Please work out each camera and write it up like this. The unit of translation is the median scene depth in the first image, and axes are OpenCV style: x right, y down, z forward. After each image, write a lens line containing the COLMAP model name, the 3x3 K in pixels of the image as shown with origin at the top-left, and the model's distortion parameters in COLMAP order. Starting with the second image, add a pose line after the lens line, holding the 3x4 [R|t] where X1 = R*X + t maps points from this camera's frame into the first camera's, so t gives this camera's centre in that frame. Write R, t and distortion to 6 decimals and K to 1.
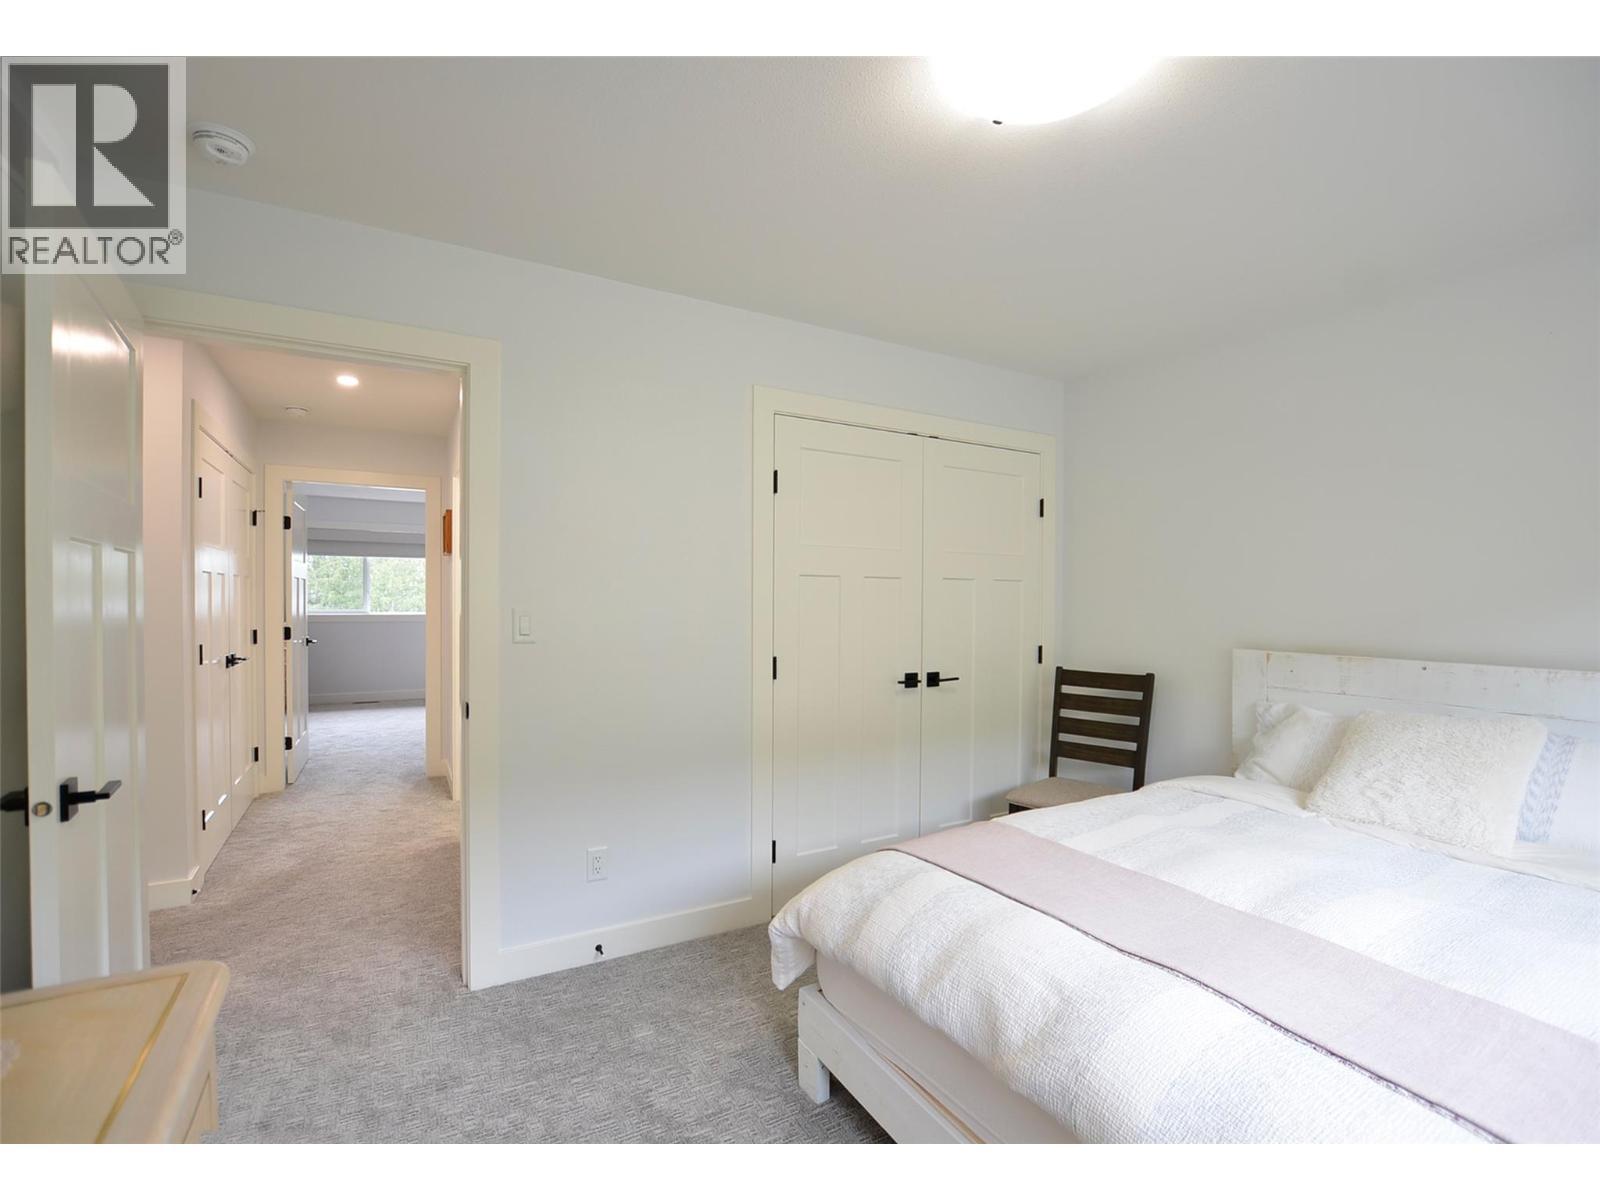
lens RADIAL K [[701.1, 0, 804.2], [0, 701.1, 612.2], [0, 0, 1]] dist [-0.027850, 0.001218]
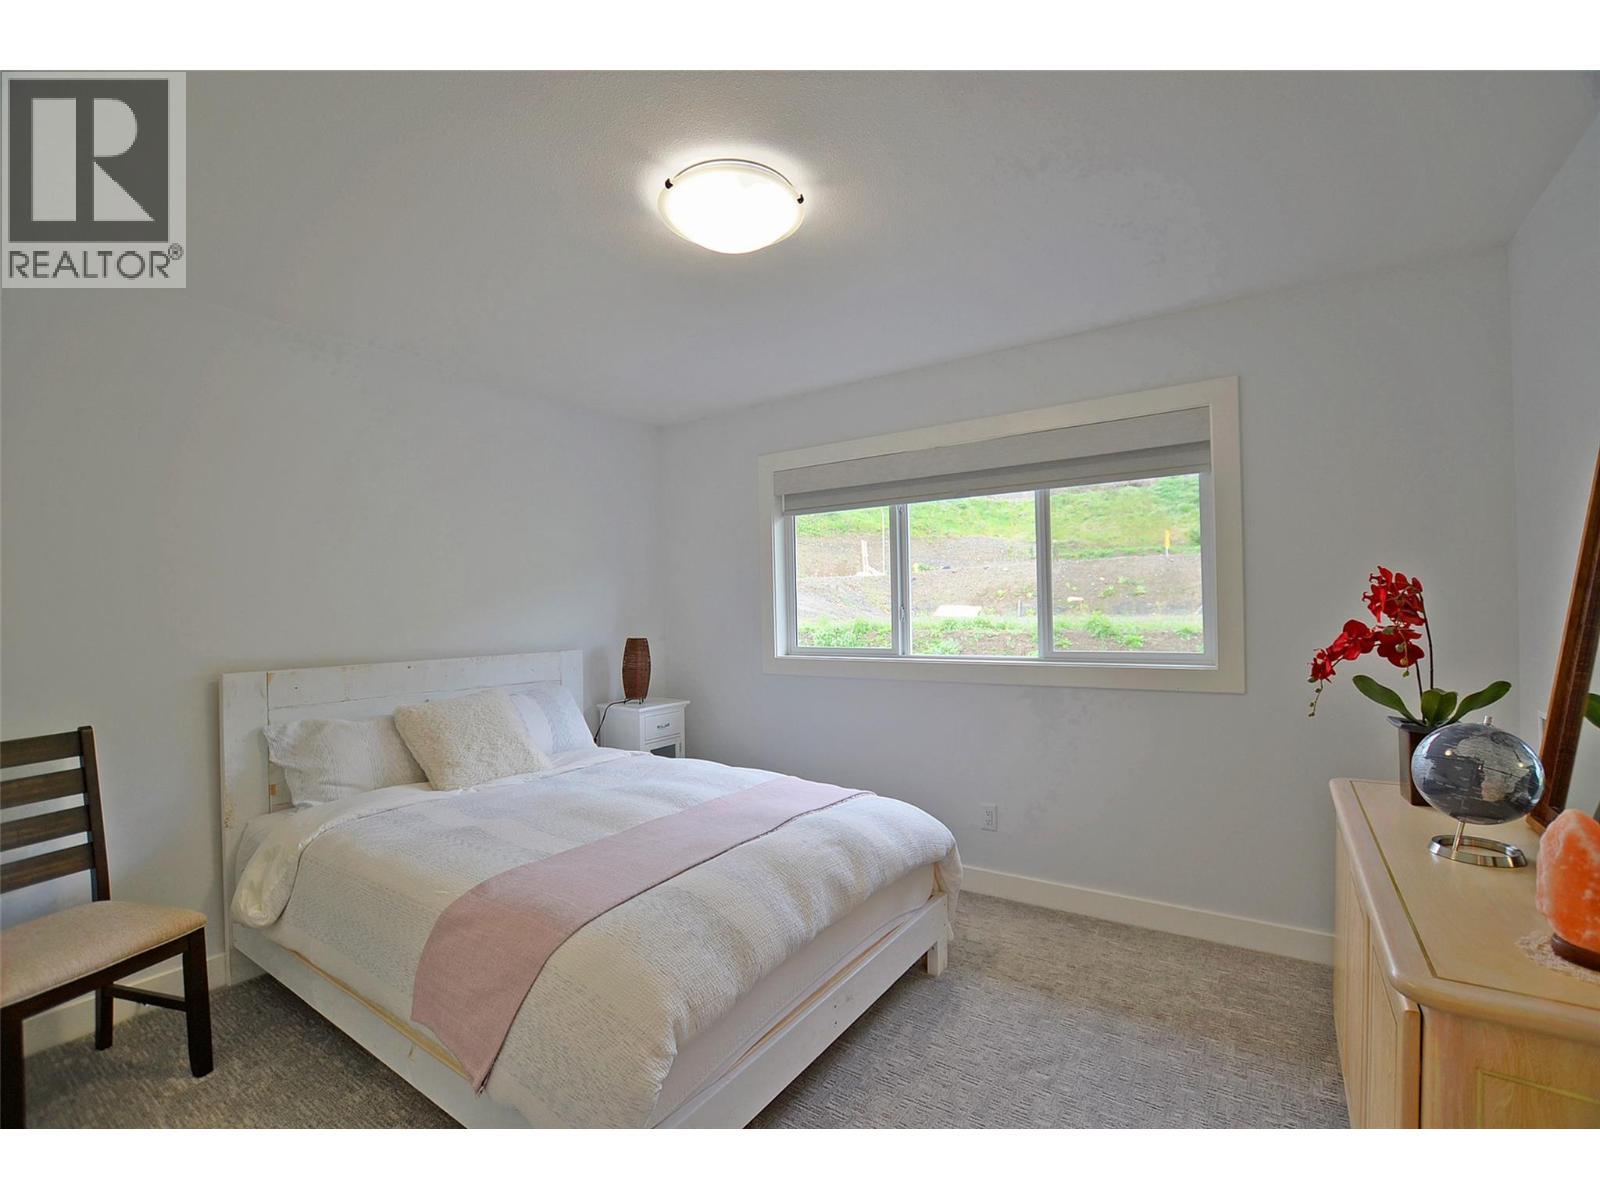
lens RADIAL K [[701.1, 0, 804.2], [0, 701.1, 612.2], [0, 0, 1]] dist [-0.027850, 0.001218]
pose [[-0.417270, -0.009927, 0.908728, -0.534695], [0.028713, 0.999297, 0.024101, -0.028111], [-0.908329, 0.036149, -0.416692, 0.815998]]
